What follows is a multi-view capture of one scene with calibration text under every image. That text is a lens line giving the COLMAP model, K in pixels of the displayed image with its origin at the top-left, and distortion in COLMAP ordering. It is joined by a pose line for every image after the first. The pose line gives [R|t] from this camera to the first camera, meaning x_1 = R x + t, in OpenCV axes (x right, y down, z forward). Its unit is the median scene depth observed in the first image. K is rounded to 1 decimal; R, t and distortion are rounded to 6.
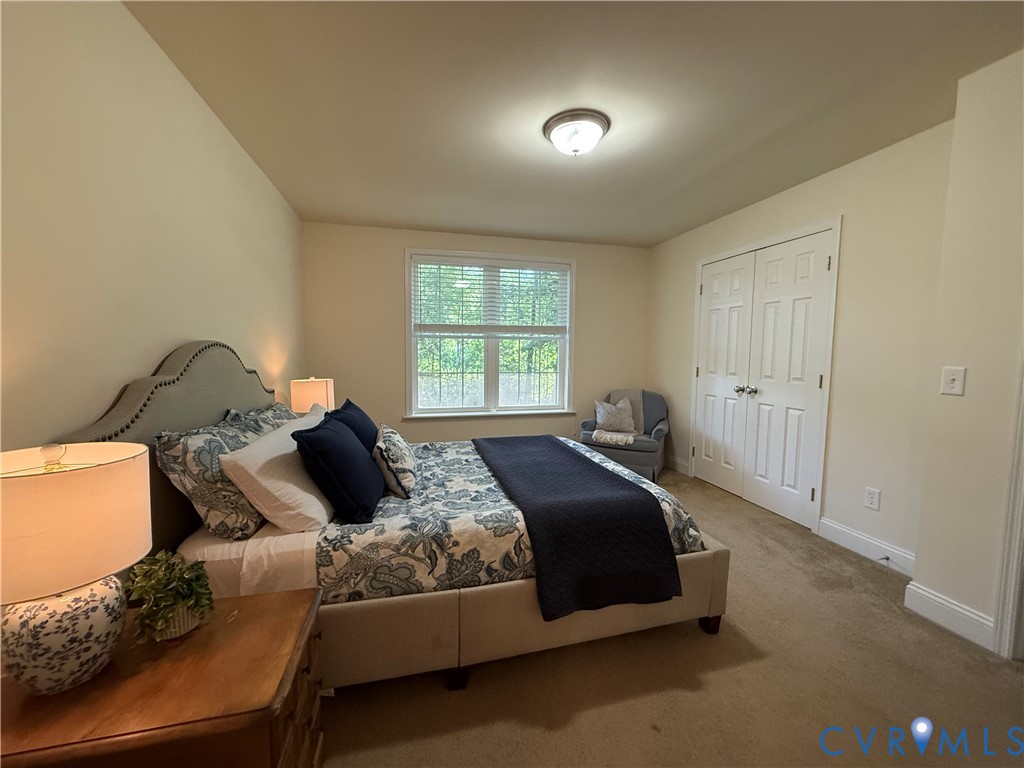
lens RADIAL K [[407.4, 0, 512.0], [0, 407.4, 384.0], [0, 0, 1]] dist [-0.000093, 0.000282]
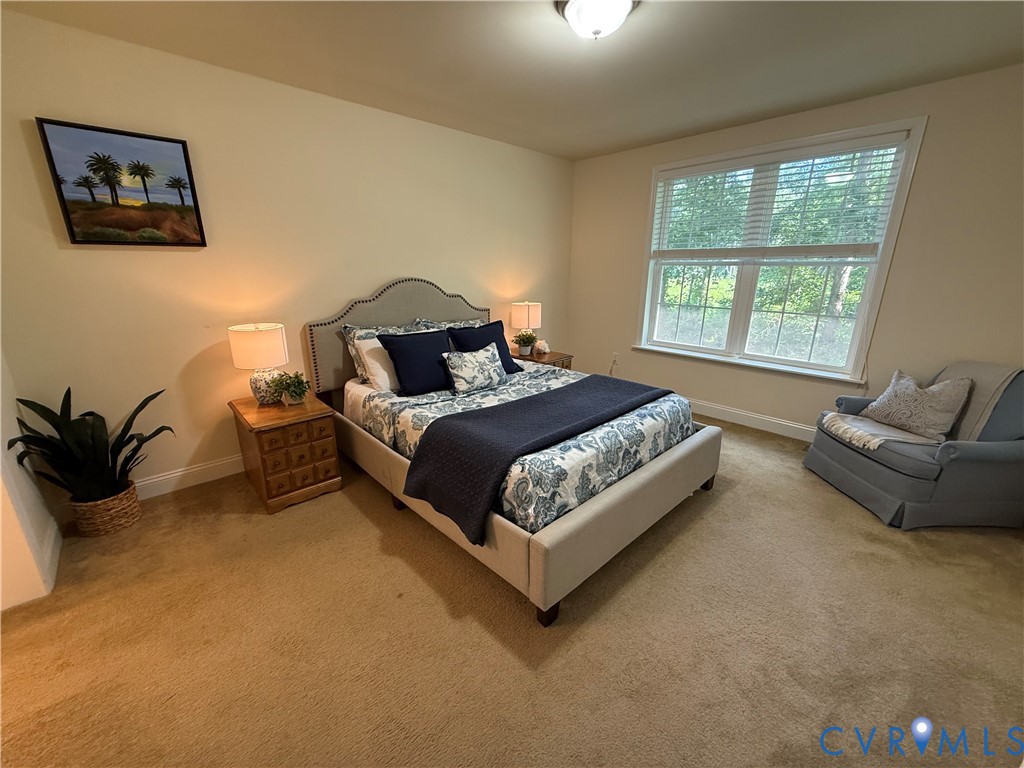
lens RADIAL K [[407.4, 0, 512.0], [0, 407.4, 384.0], [0, 0, 1]] dist [-0.000093, 0.000282]
pose [[0.487109, 0.237531, -0.840419, 1.258887], [-0.067102, 0.969638, 0.235160, -0.126408], [0.870760, -0.058155, 0.488258, 0.613226]]
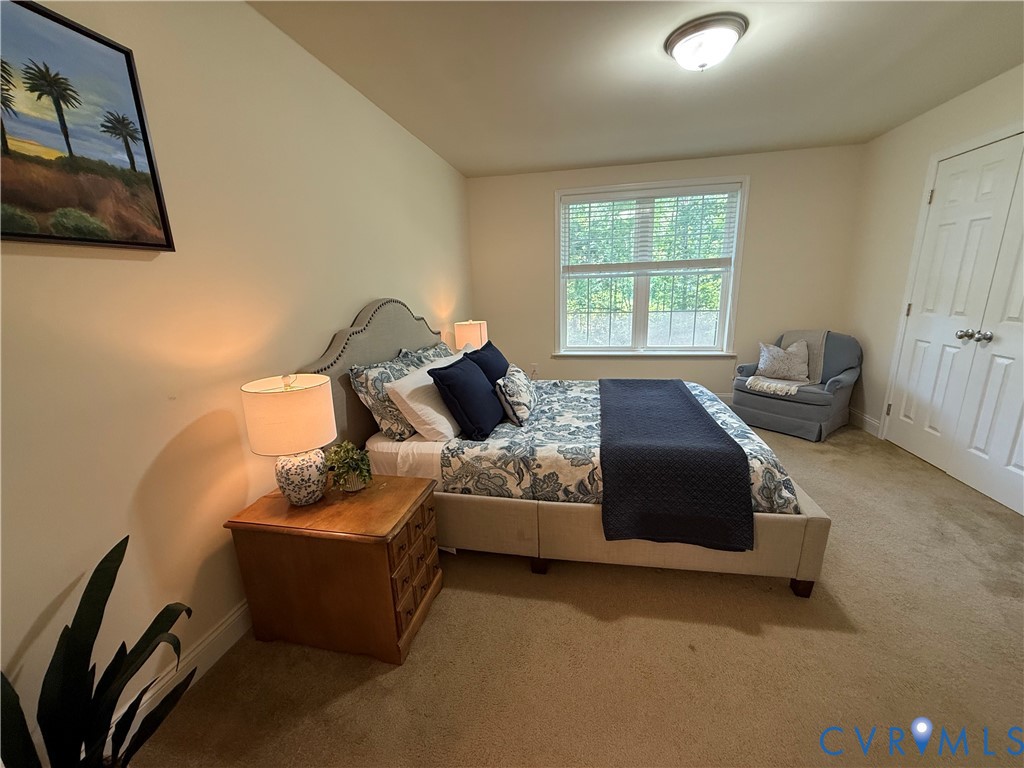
lens RADIAL K [[407.4, 0, 512.0], [0, 407.4, 384.0], [0, 0, 1]] dist [-0.000093, 0.000282]
pose [[0.902653, 0.066105, -0.425261, 0.286447], [0.005140, 0.986407, 0.164242, -0.055126], [0.430338, -0.150439, 0.890043, -0.093920]]
